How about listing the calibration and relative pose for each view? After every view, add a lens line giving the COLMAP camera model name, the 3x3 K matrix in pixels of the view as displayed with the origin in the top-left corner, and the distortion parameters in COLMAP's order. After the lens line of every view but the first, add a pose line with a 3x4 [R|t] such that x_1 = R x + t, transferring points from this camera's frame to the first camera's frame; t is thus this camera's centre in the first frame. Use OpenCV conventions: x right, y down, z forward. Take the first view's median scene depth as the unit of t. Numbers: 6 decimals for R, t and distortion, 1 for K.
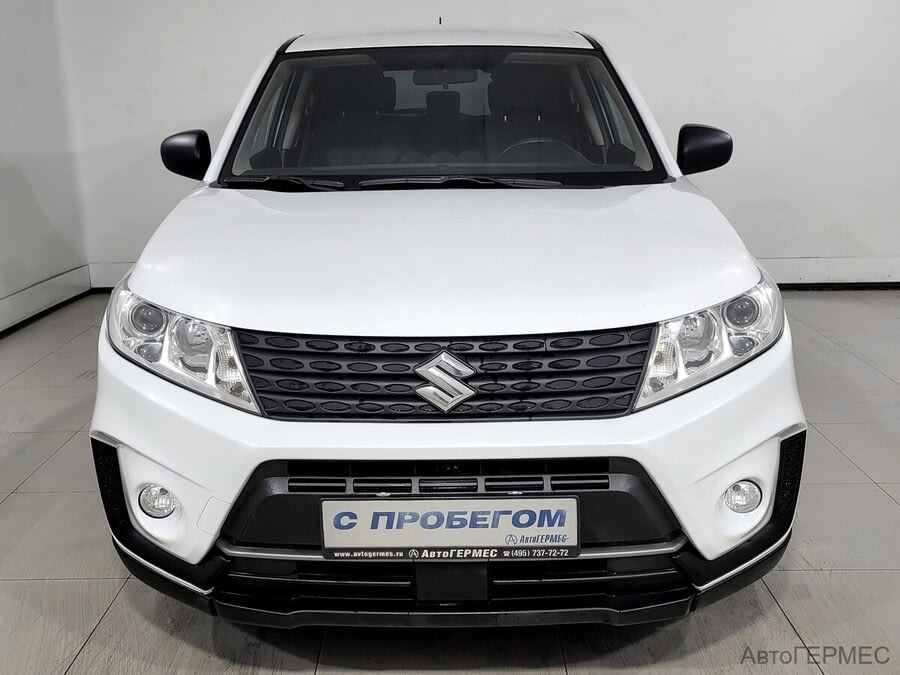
lens RADIAL K [[687.6, 0, 450.0], [0, 687.6, 314.1], [0, 0, 1]] dist [0.008318, 0.003288]
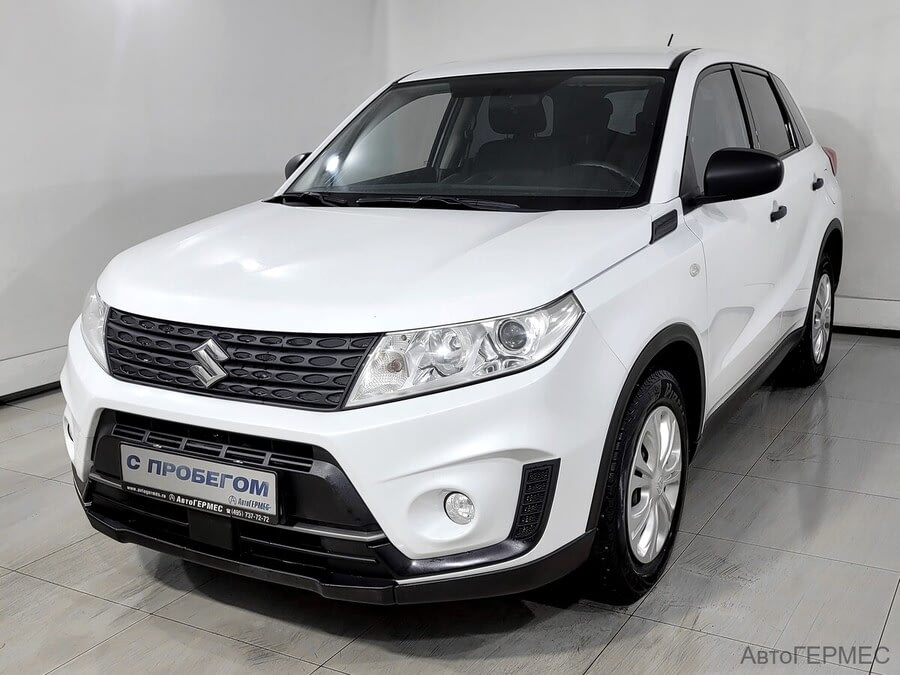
lens RADIAL K [[678.4, 0, 450.0], [0, 678.4, 337.5], [0, 0, 1]] dist [0.010798, 0.002549]
pose [[0.928932, 0.102891, -0.355667, 0.812864], [-0.100370, 0.994621, 0.025586, -0.019725], [0.356386, 0.011930, 0.934263, 0.031311]]
